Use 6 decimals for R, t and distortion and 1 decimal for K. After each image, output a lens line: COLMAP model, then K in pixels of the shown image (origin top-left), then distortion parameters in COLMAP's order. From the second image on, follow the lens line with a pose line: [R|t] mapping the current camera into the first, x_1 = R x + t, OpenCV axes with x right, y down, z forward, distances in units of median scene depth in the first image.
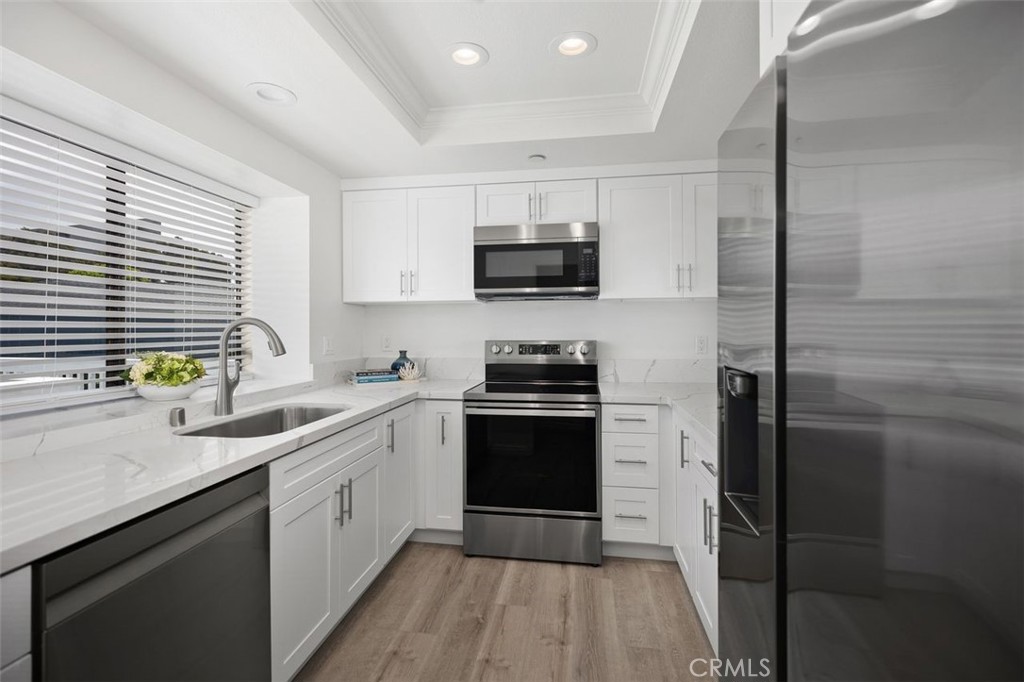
lens RADIAL K [[463.7, 0, 508.6], [0, 463.7, 329.0], [0, 0, 1]] dist [-0.000045, -0.000080]
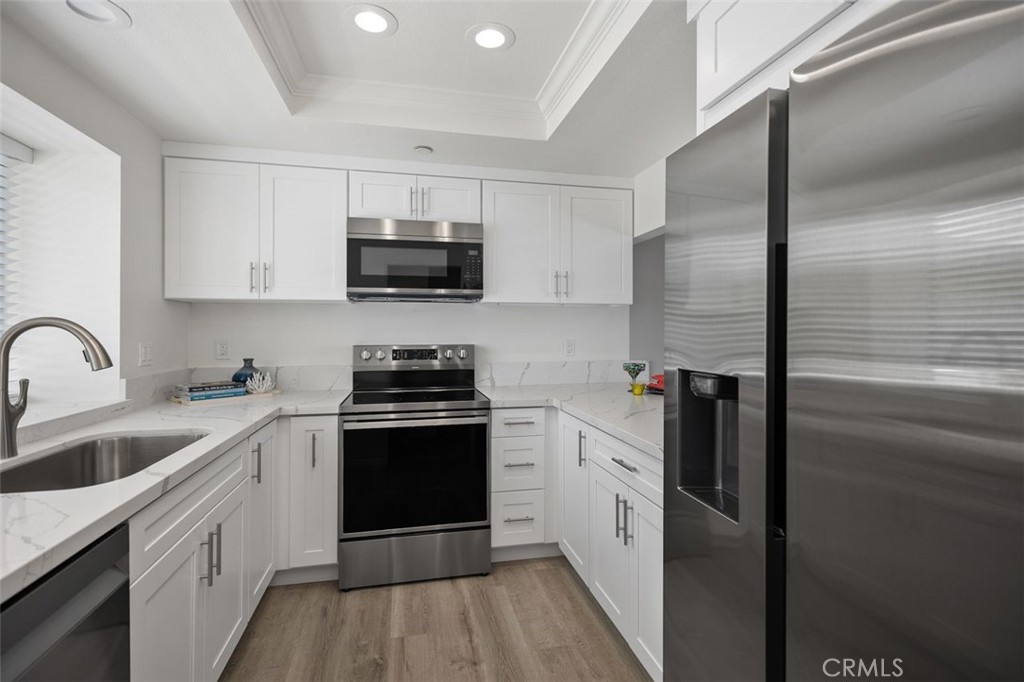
lens RADIAL K [[470.9, 0, 509.4], [0, 470.9, 332.1], [0, 0, 1]] dist [-0.000349, 0.000043]
pose [[0.929758, 0.001668, 0.368166, -0.130979], [-0.001809, 0.999998, 0.000040, -0.001945], [-0.368166, -0.000703, 0.929760, 0.057094]]
